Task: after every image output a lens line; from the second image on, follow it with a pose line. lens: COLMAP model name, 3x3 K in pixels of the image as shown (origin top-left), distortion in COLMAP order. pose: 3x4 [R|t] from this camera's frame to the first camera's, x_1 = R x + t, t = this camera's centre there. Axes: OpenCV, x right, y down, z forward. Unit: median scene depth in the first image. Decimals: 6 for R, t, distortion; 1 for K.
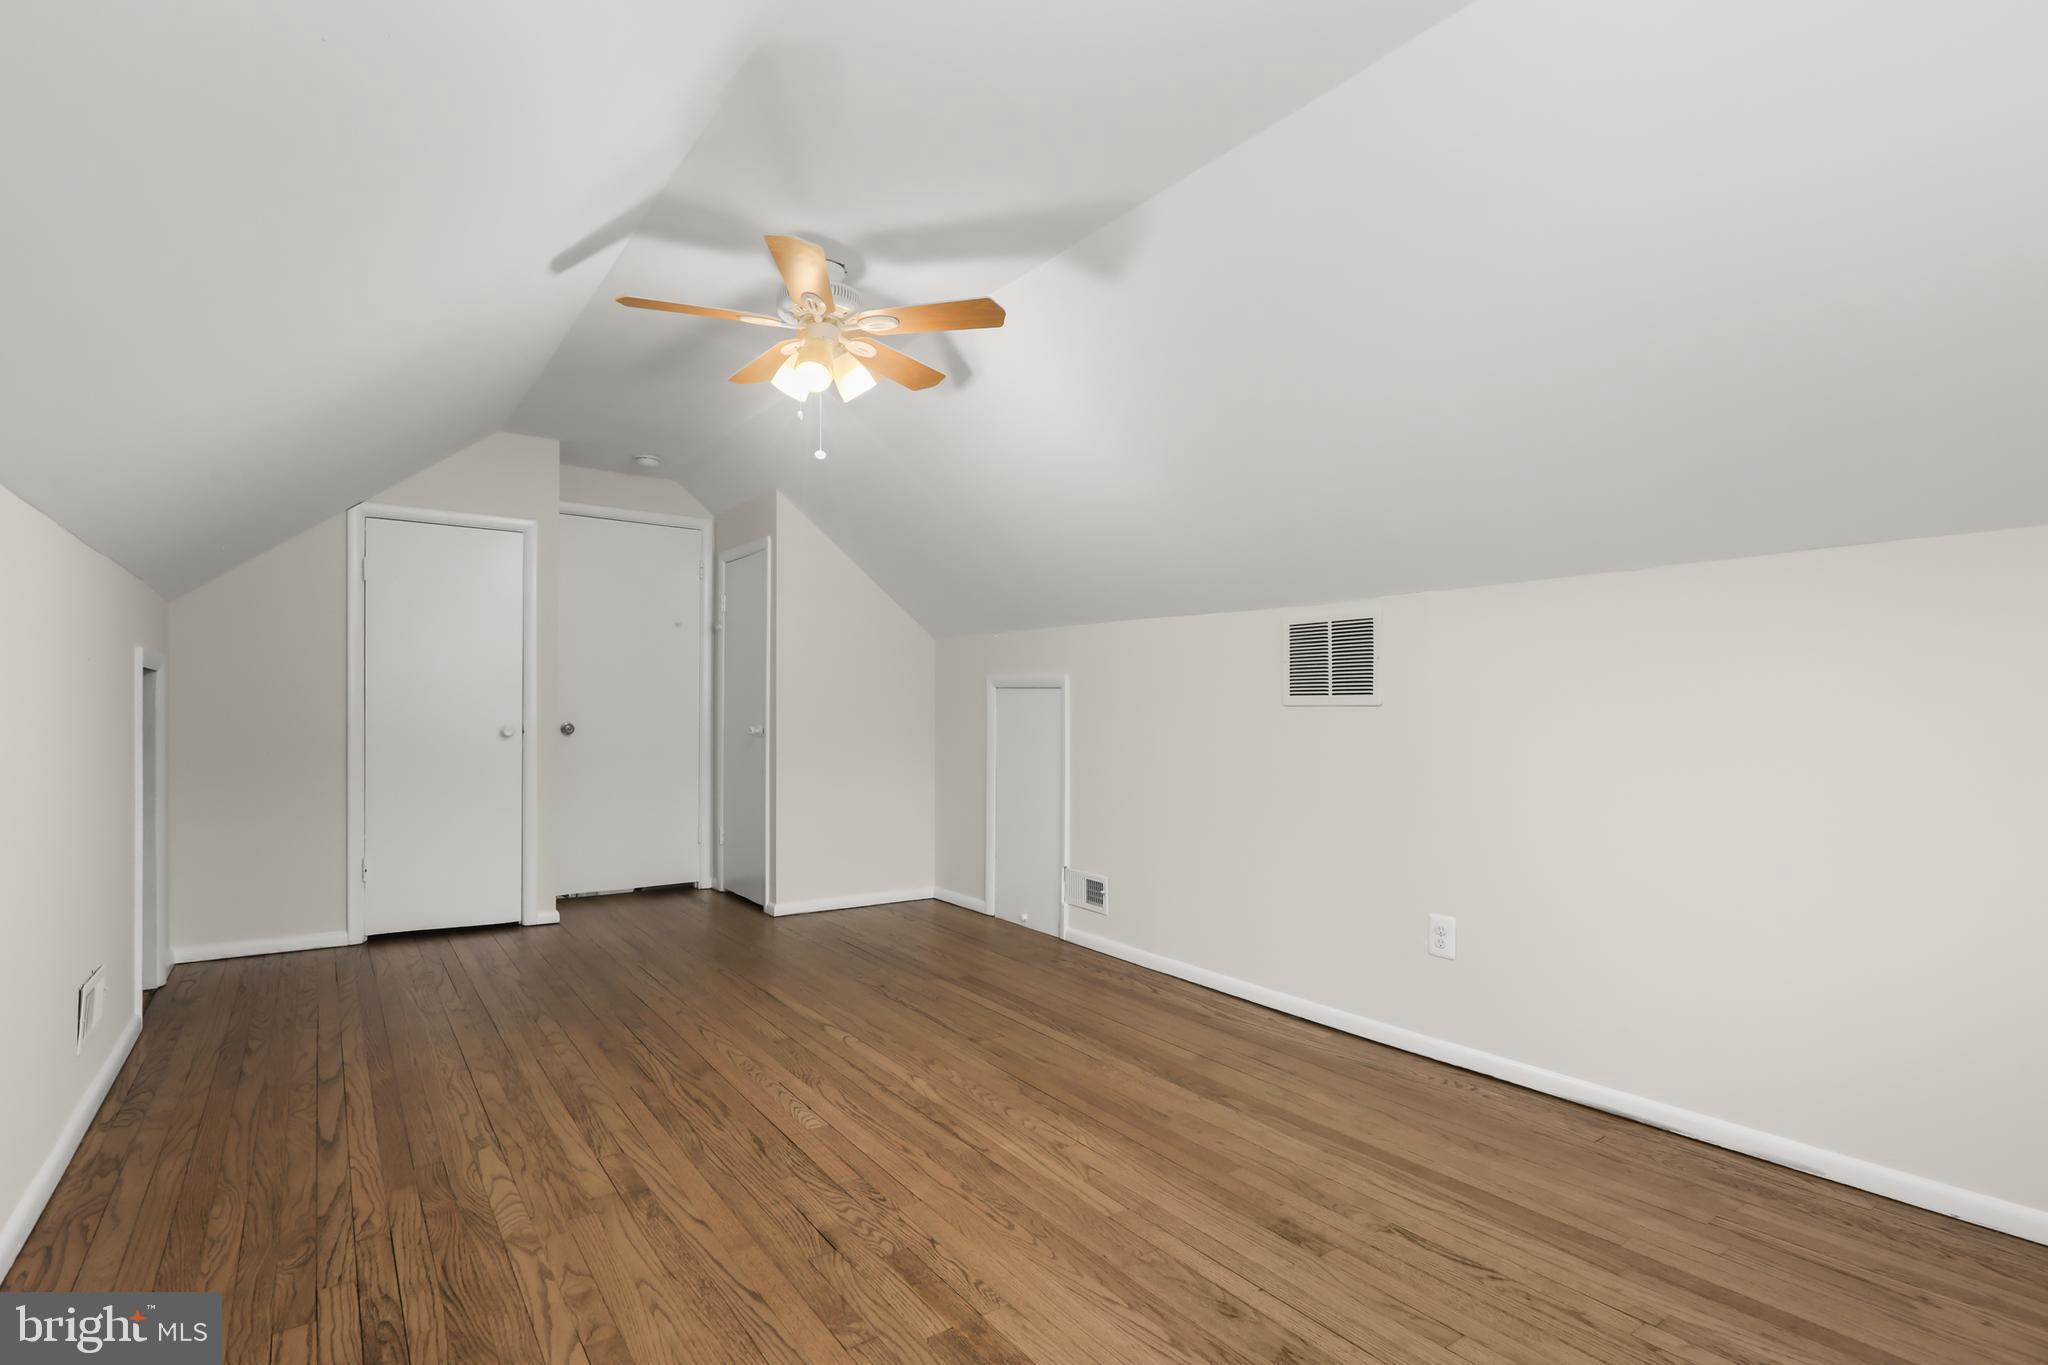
lens RADIAL K [[951.8, 0, 1026.8], [0, 951.8, 707.3], [0, 0, 1]] dist [-0.000900, 0.000473]
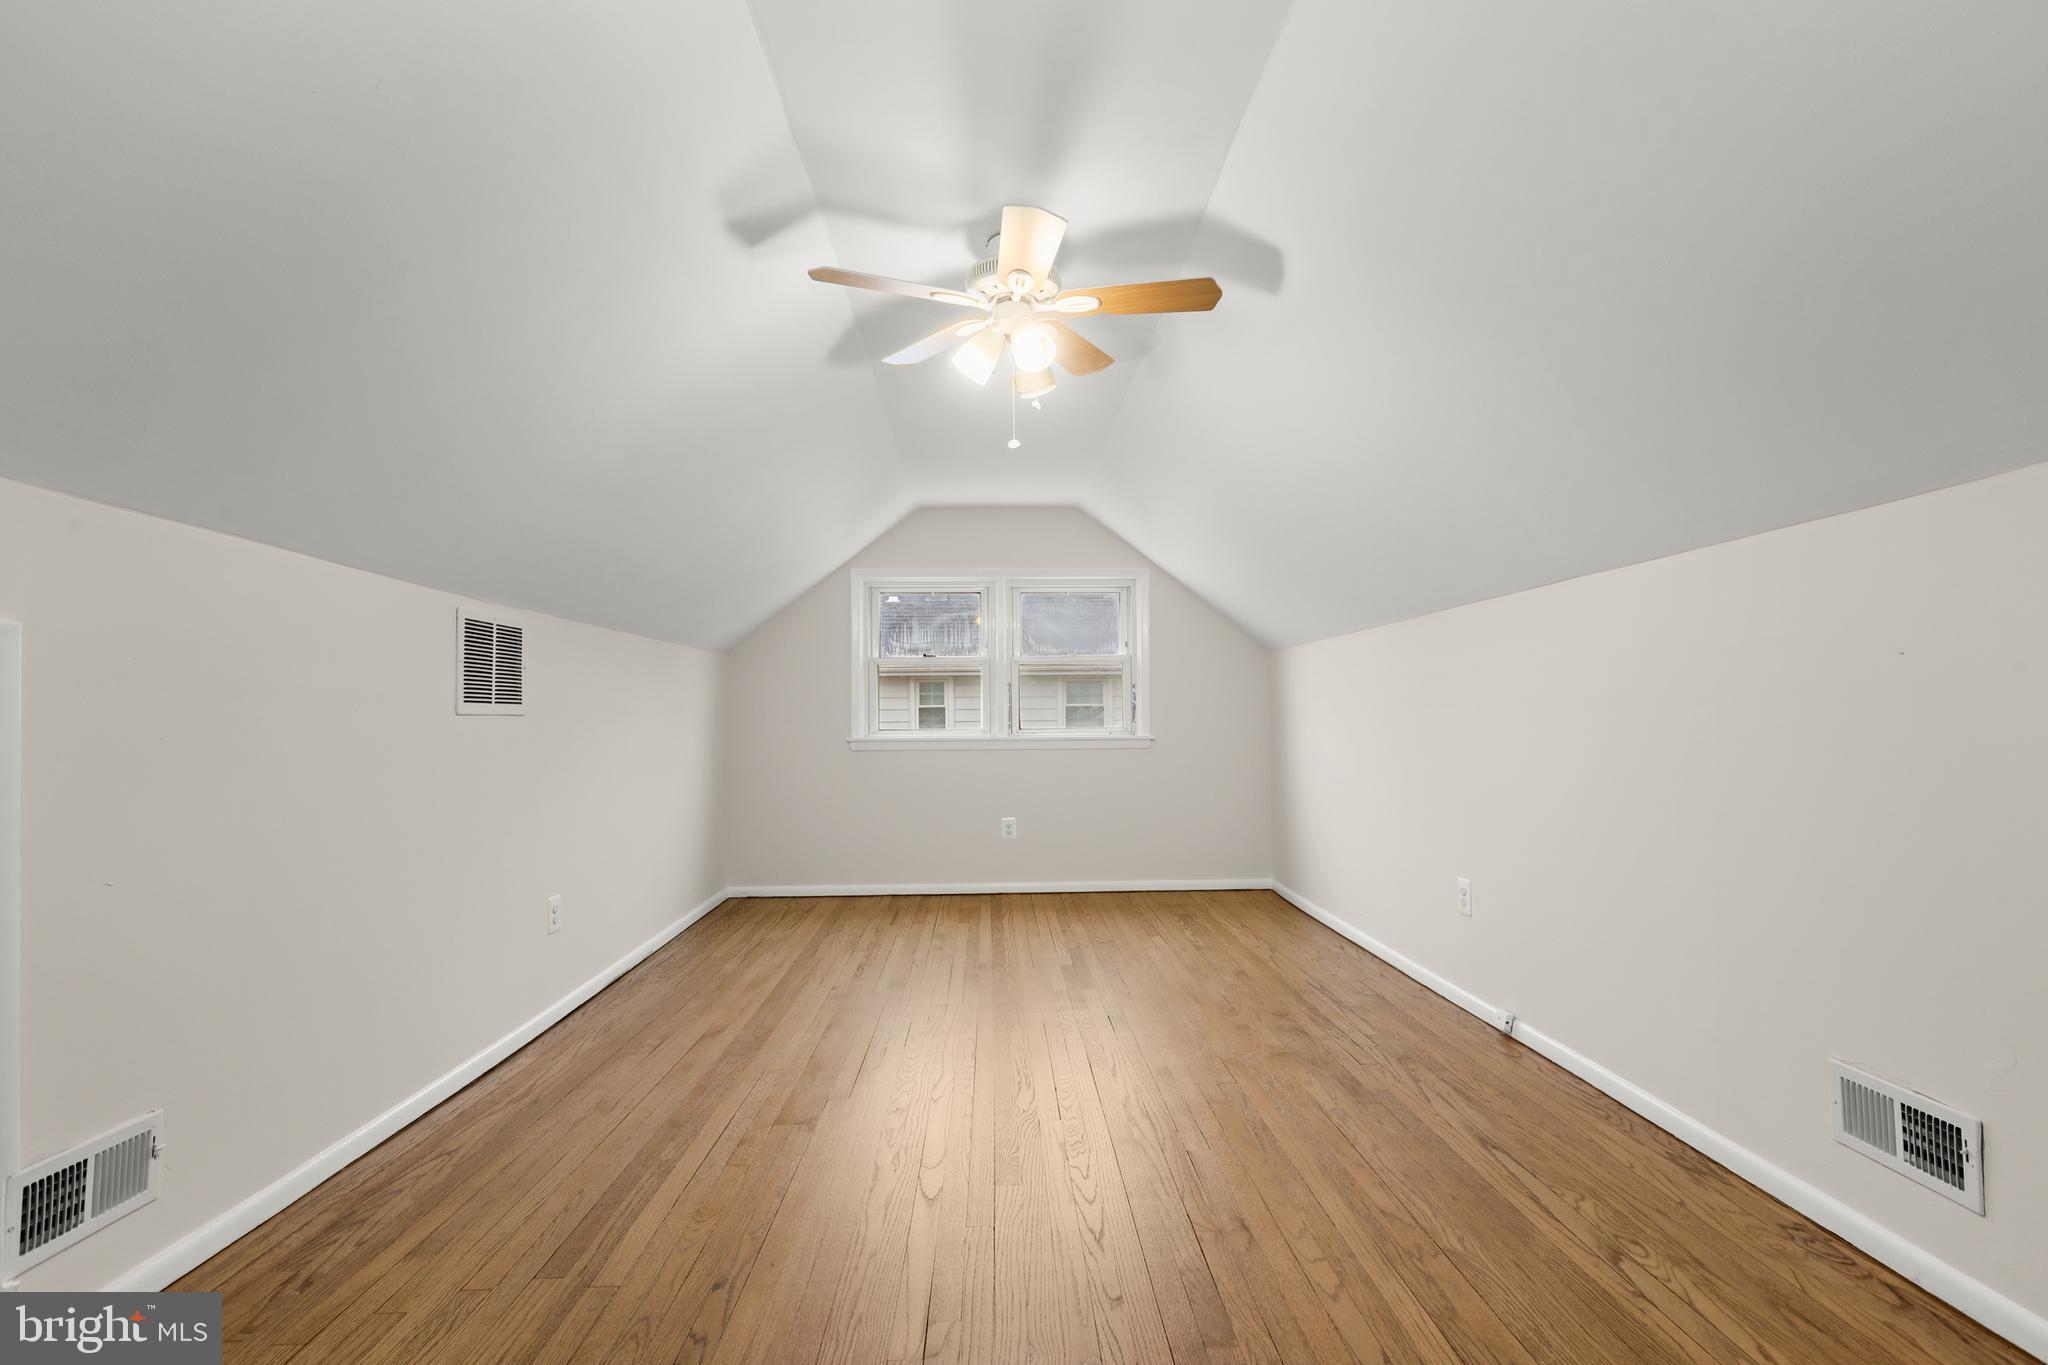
lens RADIAL K [[951.8, 0, 1026.8], [0, 951.8, 707.3], [0, 0, 1]] dist [-0.000900, 0.000473]
pose [[-0.826681, 0.005676, 0.562643, -0.729665], [-0.004258, 0.999857, -0.016343, 0.004688], [-0.562655, -0.015906, -0.826539, 1.724882]]
